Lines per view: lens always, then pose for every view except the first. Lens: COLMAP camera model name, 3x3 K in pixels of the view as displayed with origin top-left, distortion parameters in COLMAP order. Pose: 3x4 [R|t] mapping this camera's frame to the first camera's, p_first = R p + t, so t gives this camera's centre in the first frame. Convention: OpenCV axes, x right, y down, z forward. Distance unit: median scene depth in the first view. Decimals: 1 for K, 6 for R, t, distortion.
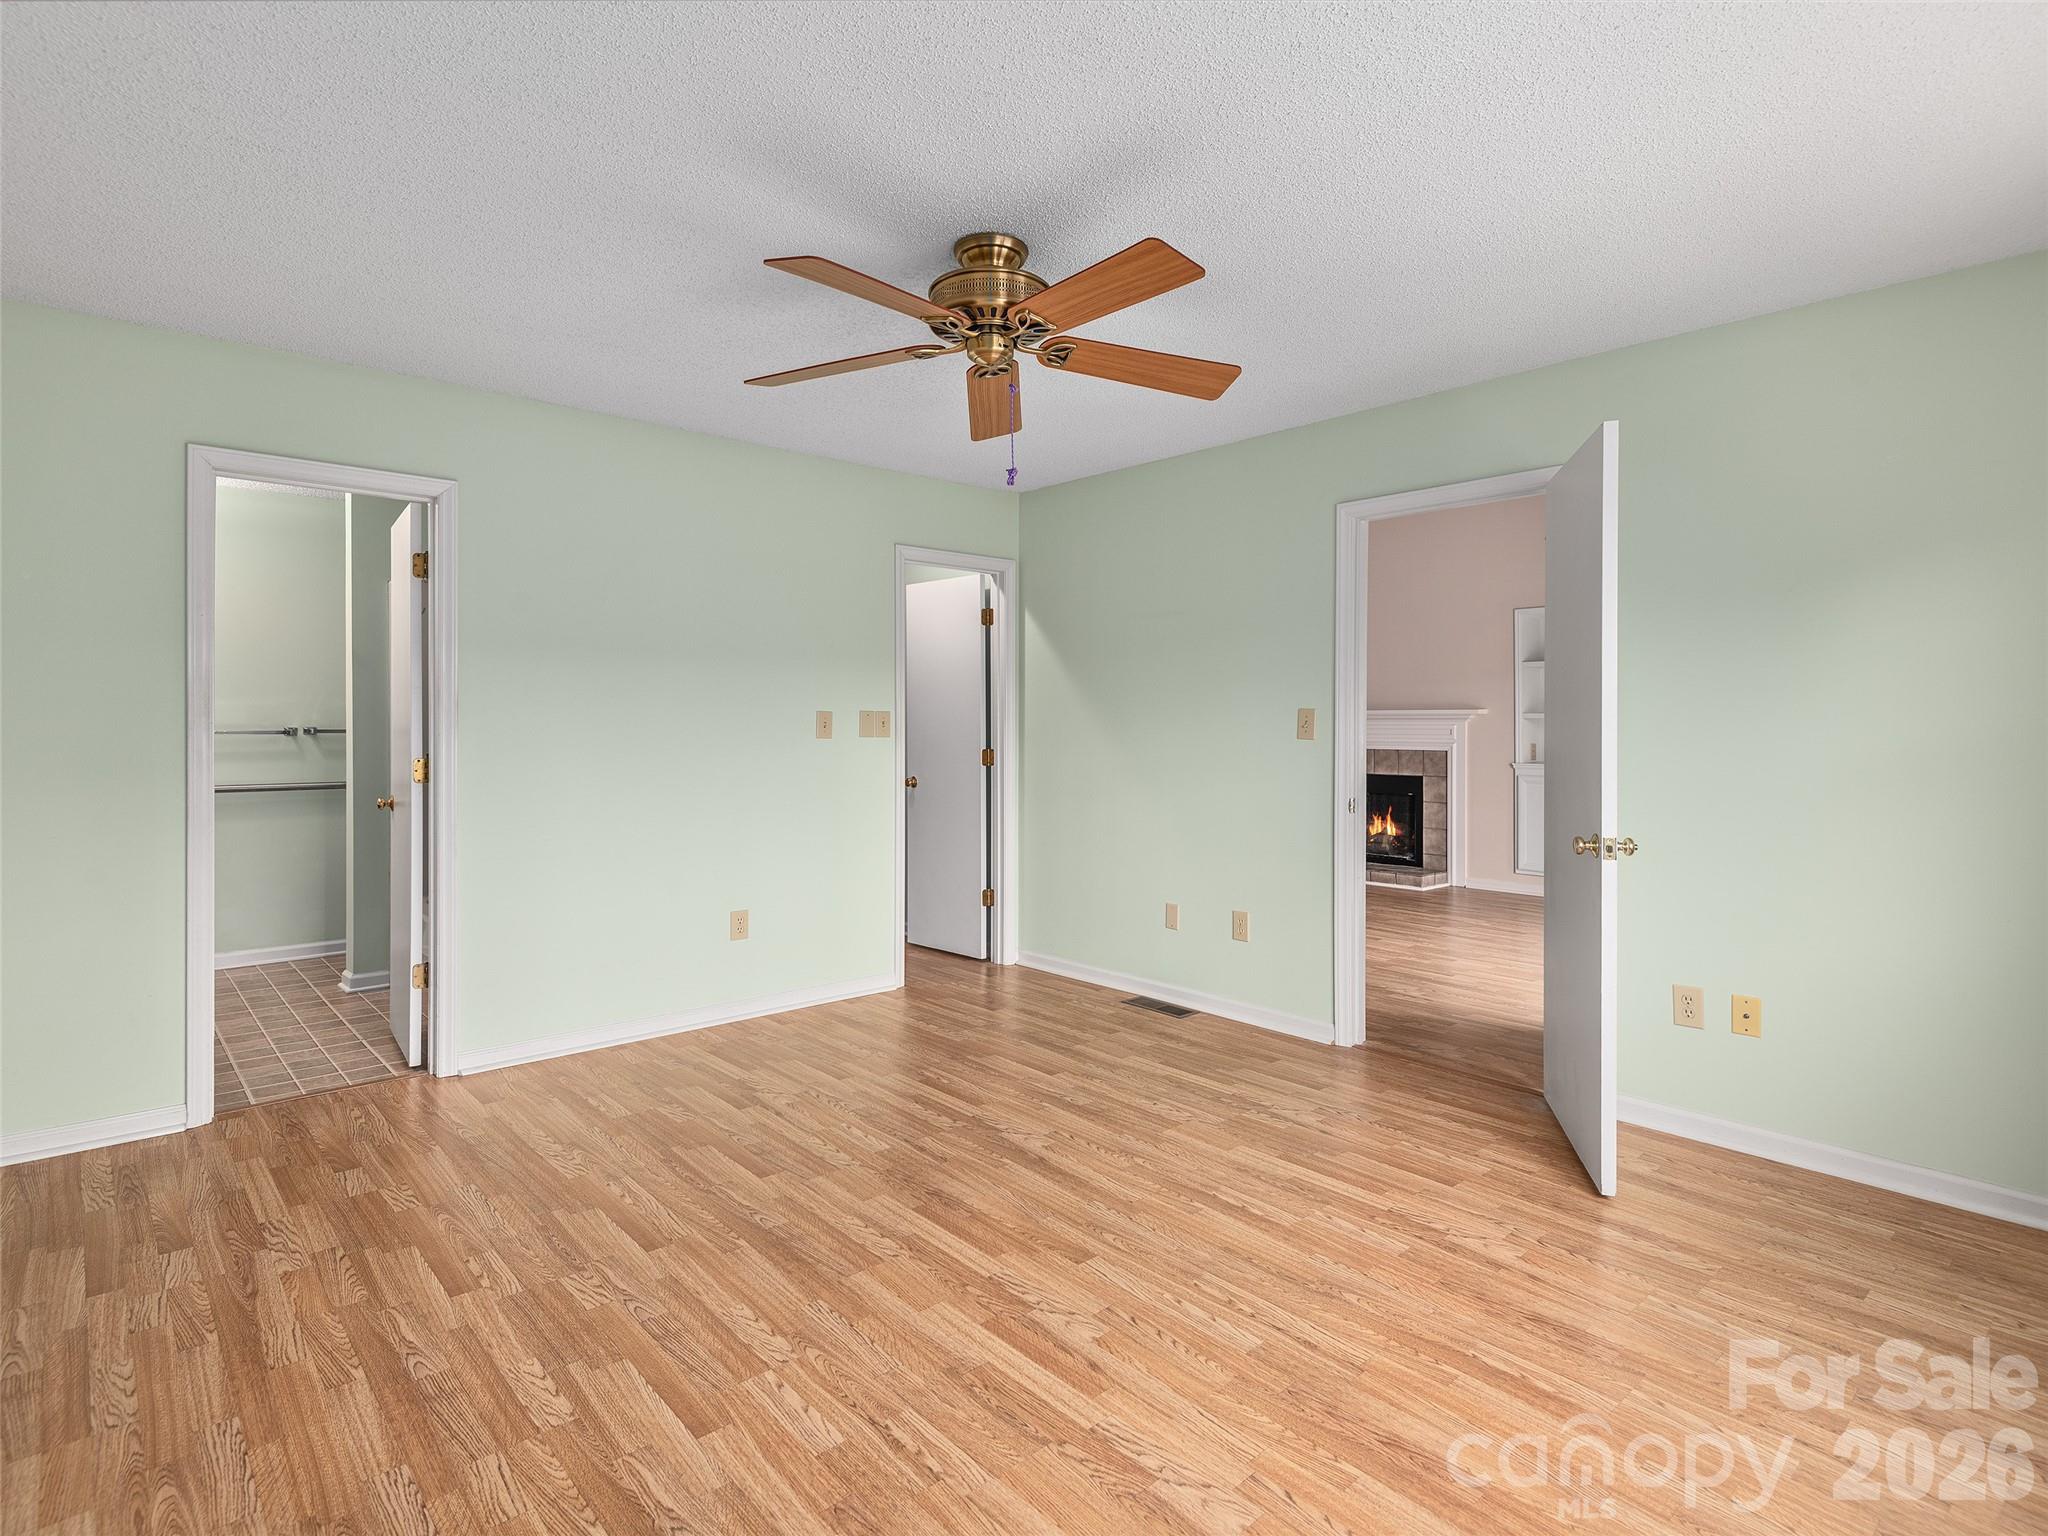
lens RADIAL K [[1028.2, 0, 1025.2], [0, 1028.2, 725.3], [0, 0, 1]] dist [0.018009, -0.007837]
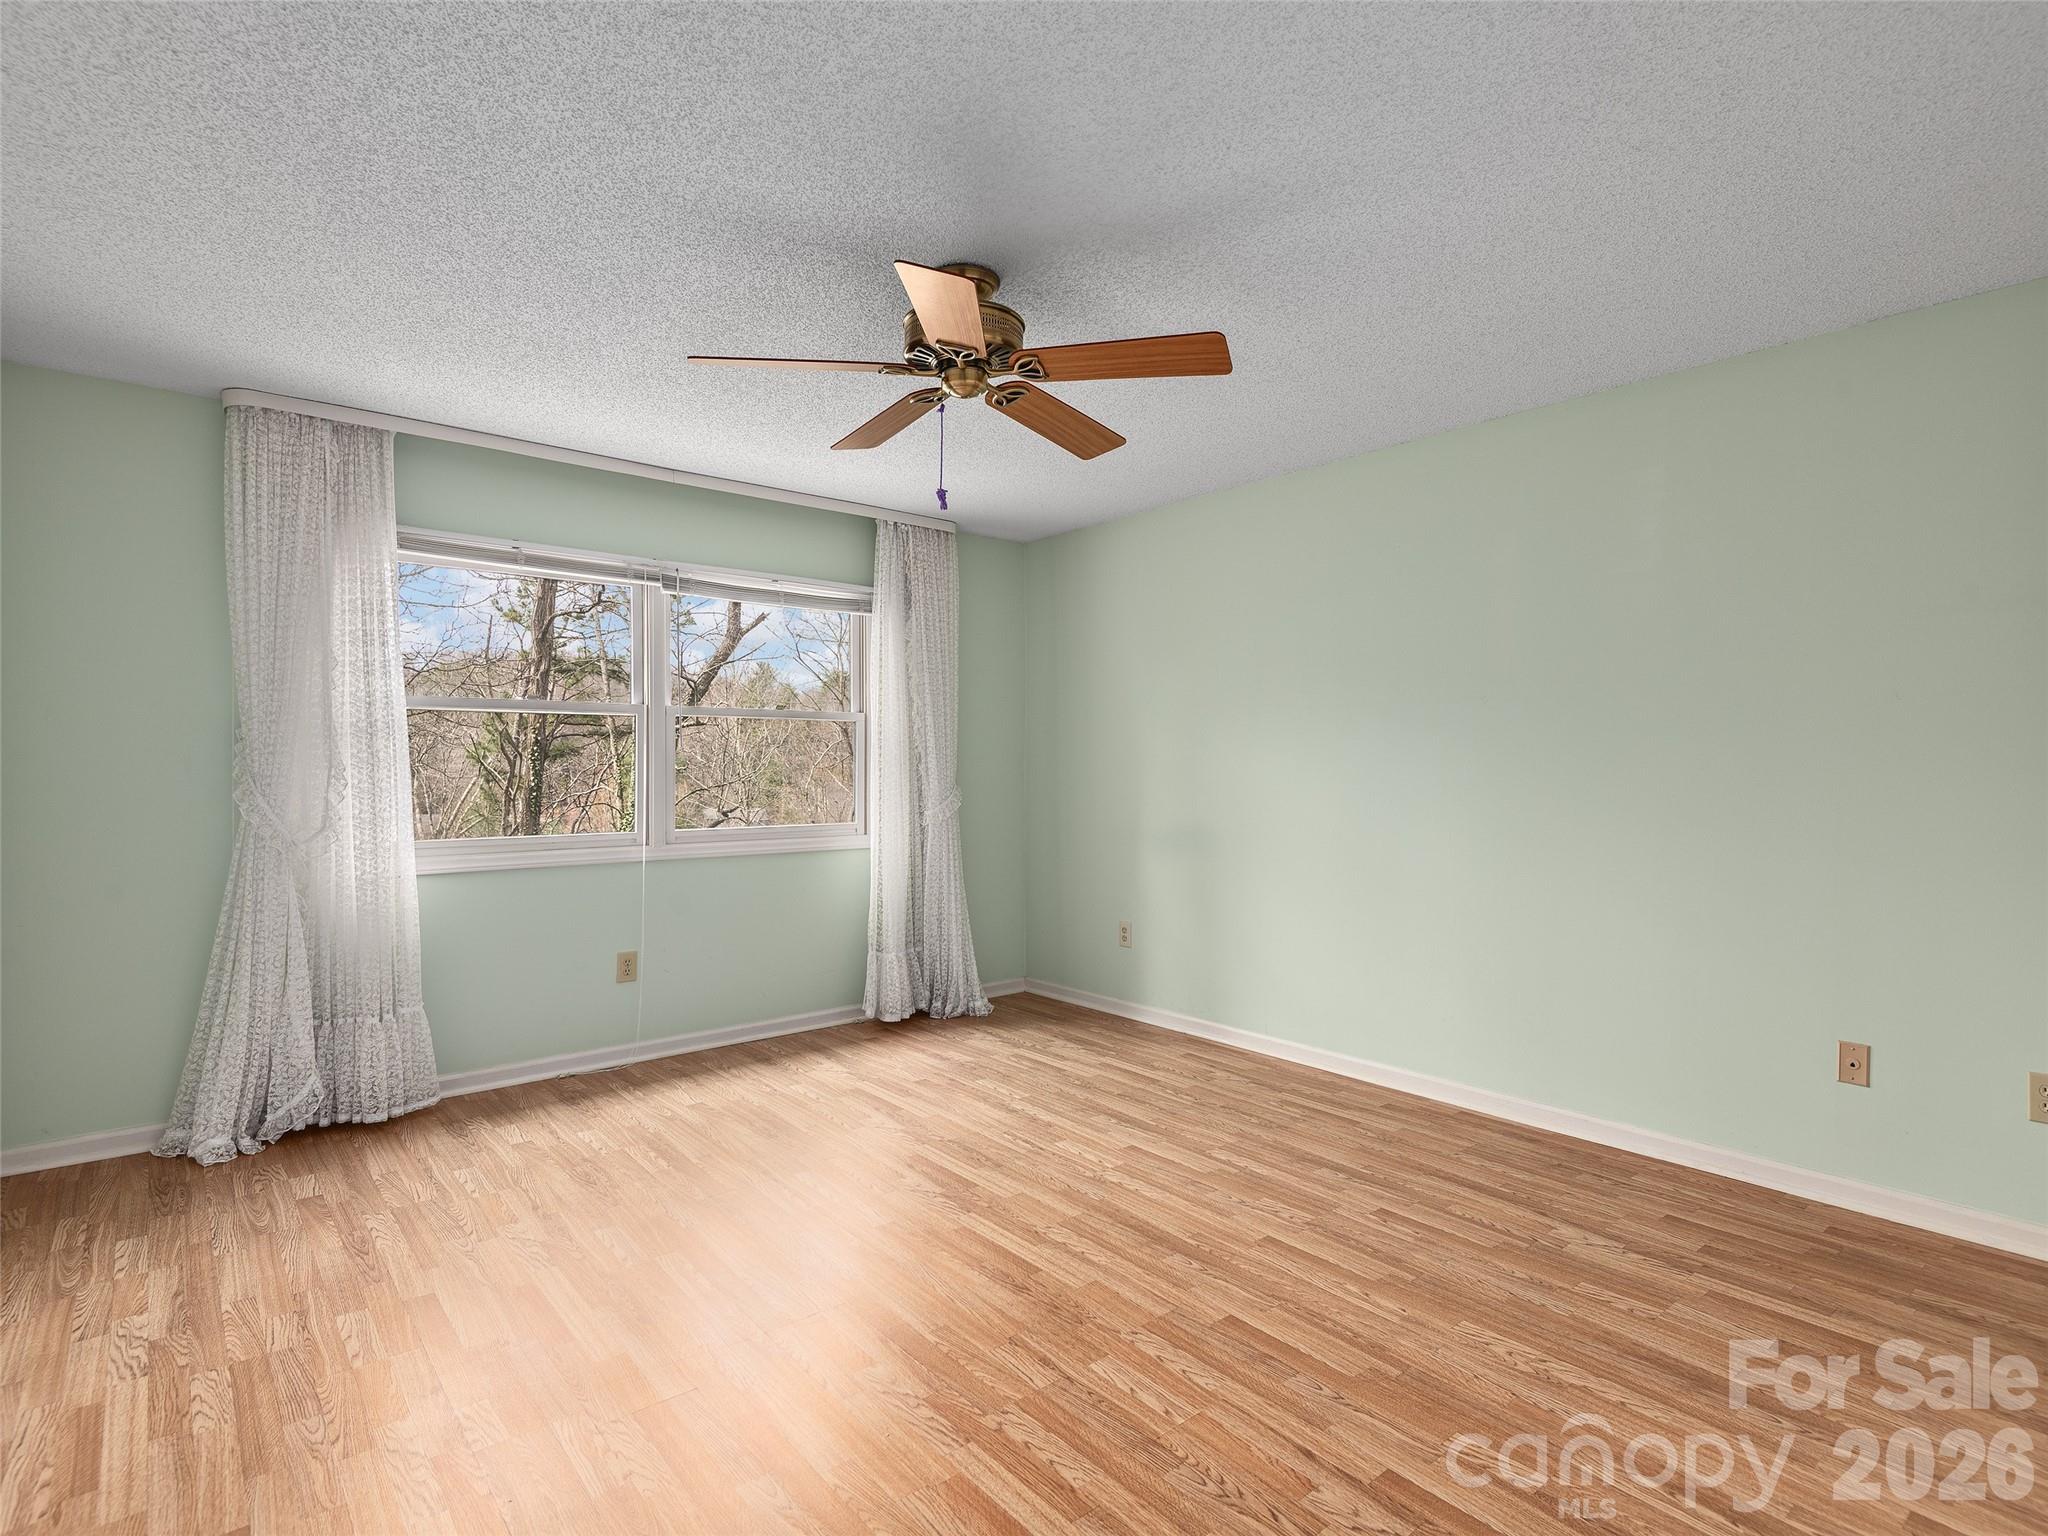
lens RADIAL K [[1028.2, 0, 1021.8], [0, 1028.2, 768.0], [0, 0, 1]] dist [0.018009, -0.007837]
pose [[-0.999214, -0.004057, 0.039440, -0.137940], [-0.003943, 0.999988, 0.002974, -0.005482], [-0.039451, 0.002816, -0.999218, 2.139672]]
